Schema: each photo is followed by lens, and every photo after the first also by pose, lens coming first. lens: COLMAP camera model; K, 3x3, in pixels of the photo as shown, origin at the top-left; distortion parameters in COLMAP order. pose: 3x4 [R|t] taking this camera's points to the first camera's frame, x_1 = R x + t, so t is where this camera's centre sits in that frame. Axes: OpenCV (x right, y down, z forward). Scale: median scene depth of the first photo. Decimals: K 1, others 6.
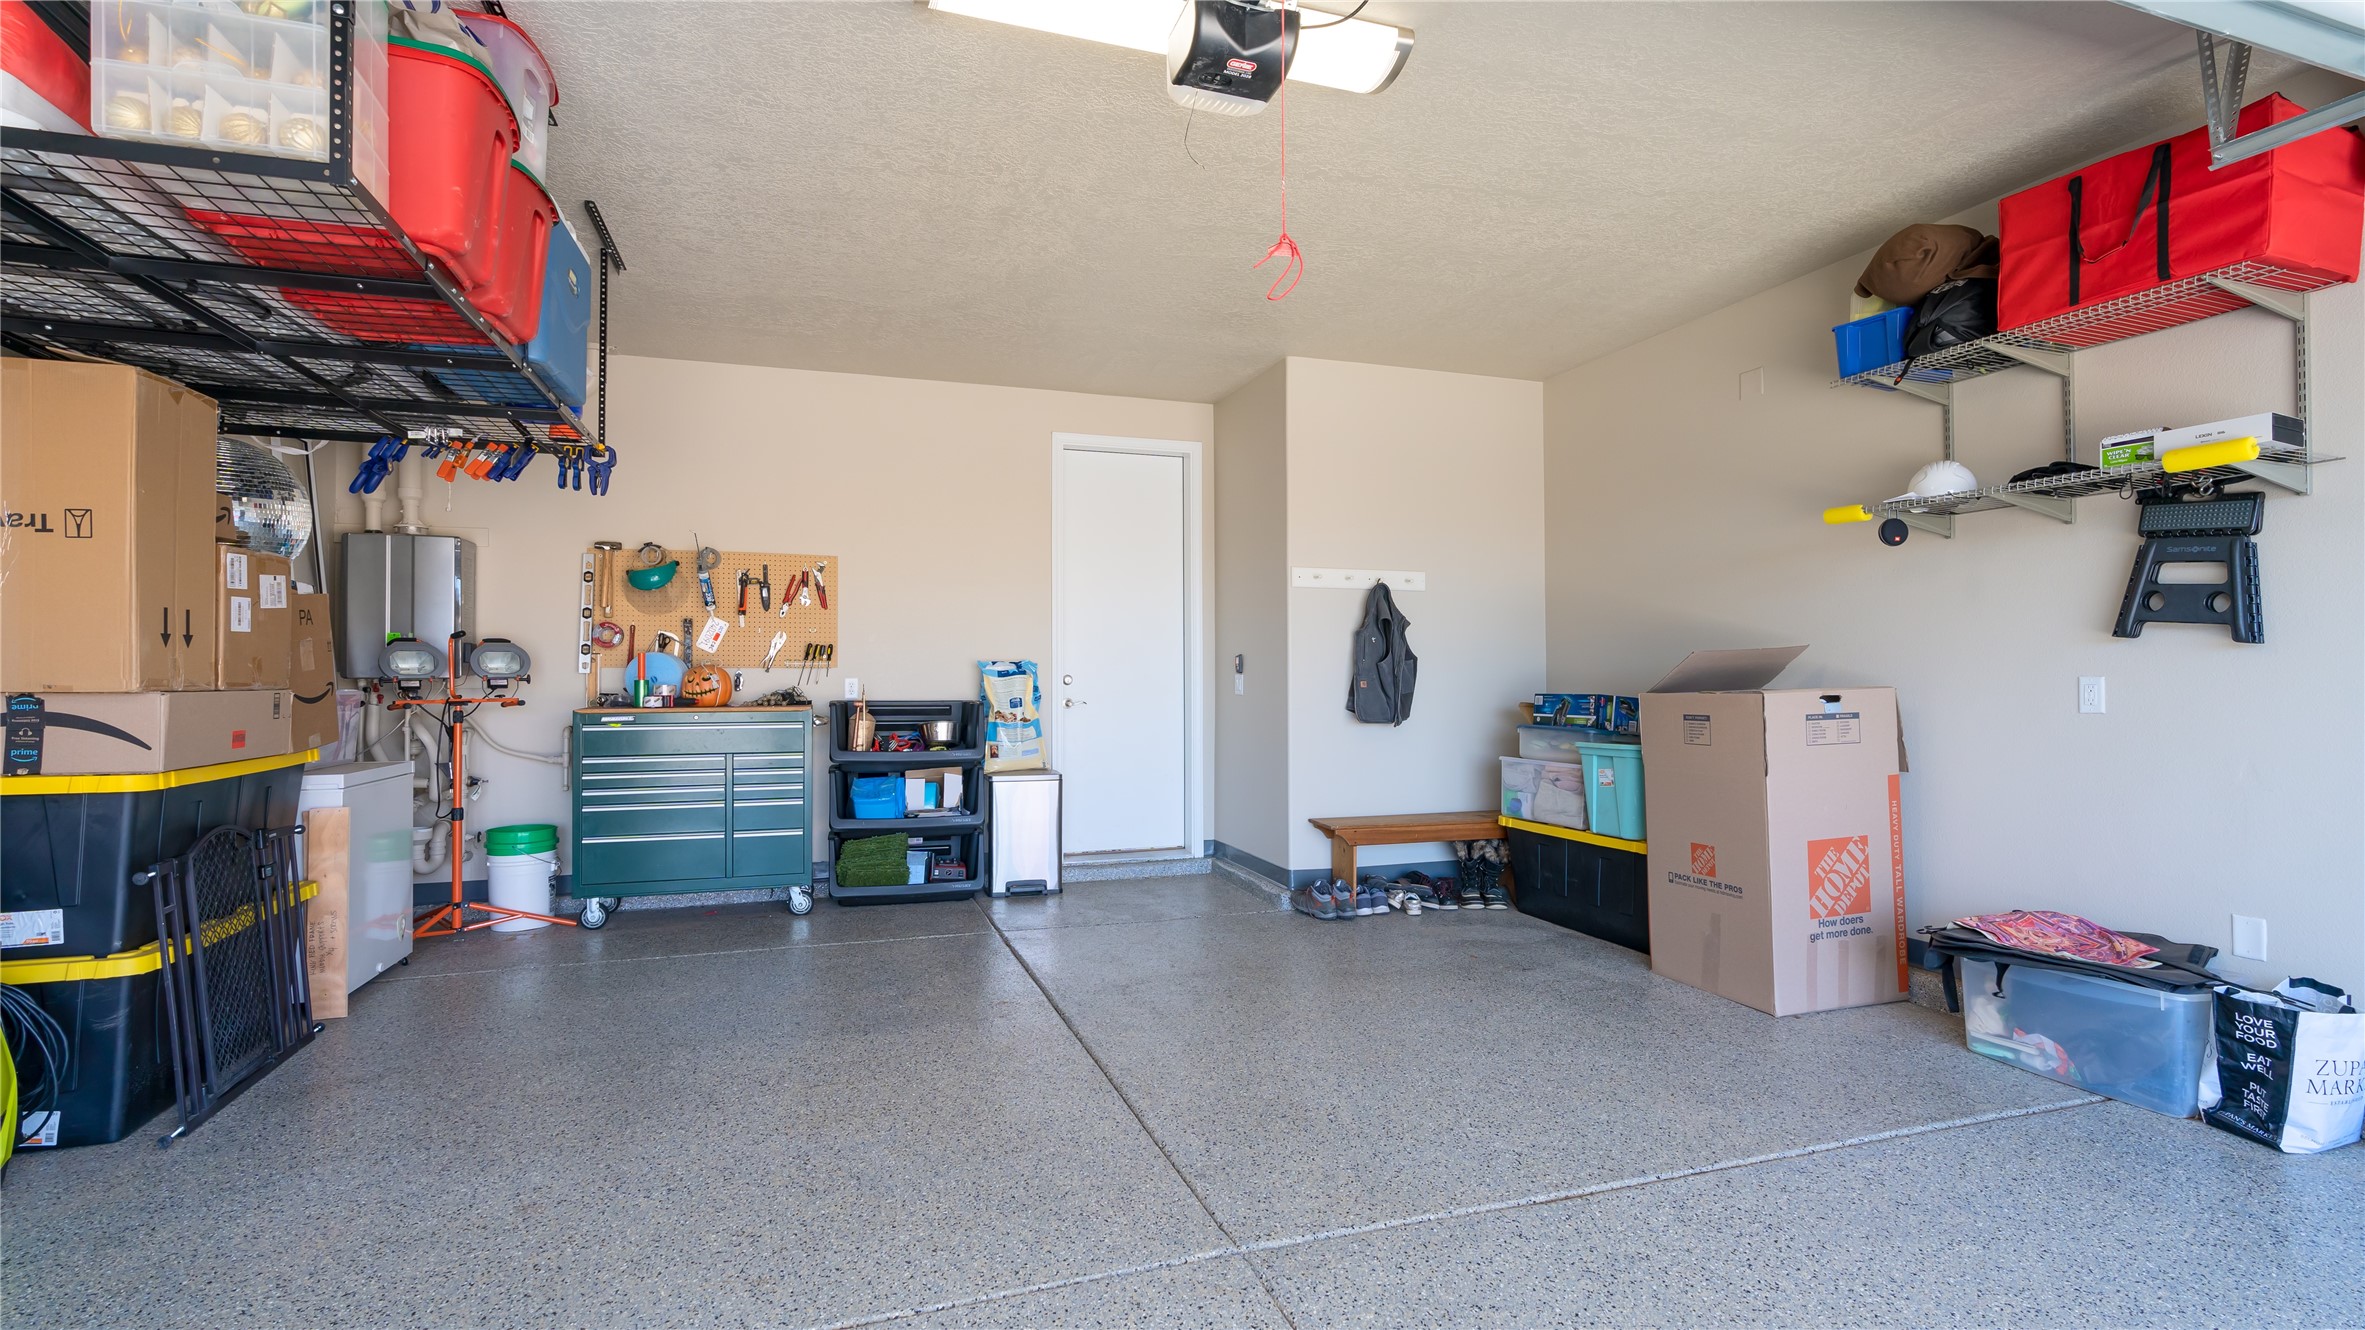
lens RADIAL K [[1064.5, 0, 1190.3], [0, 1064.5, 669.2], [0, 0, 1]] dist [-0.001753, 0.000219]
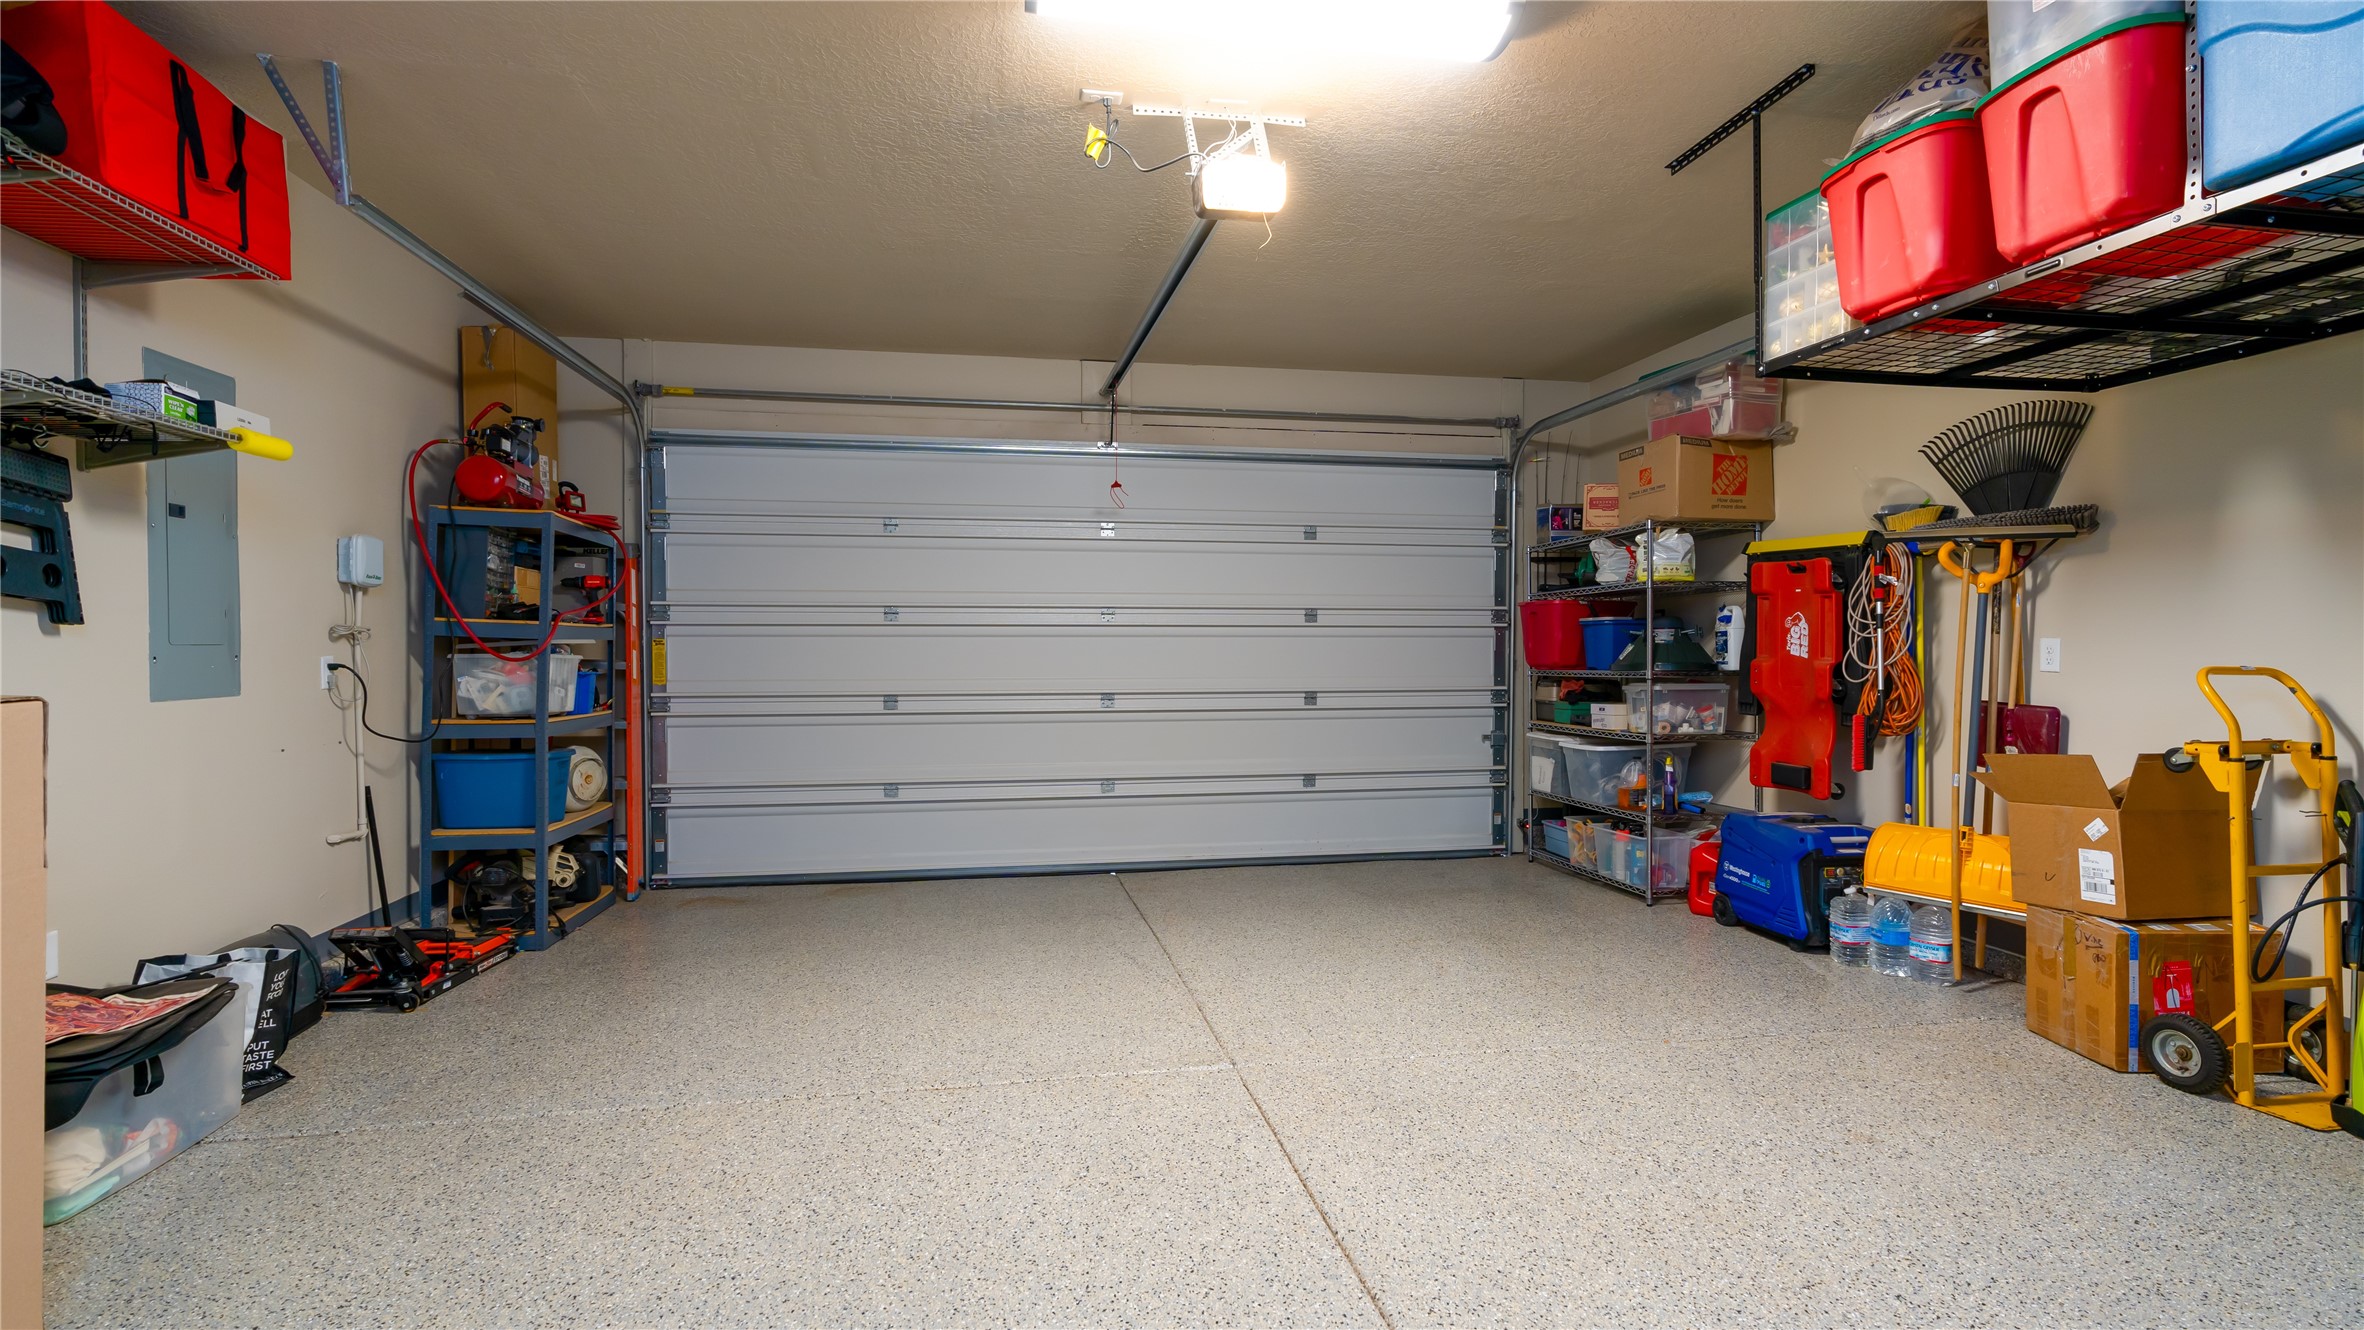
lens RADIAL K [[1064.1, 0, 1189.8], [0, 1064.1, 669.2], [0, 0, 1]] dist [-0.001753, 0.000219]
pose [[-0.987738, 0.000948, 0.156116, -0.085791], [0.003119, 0.999902, 0.013662, 0.003569], [-0.156088, 0.013981, -0.987644, 1.820288]]
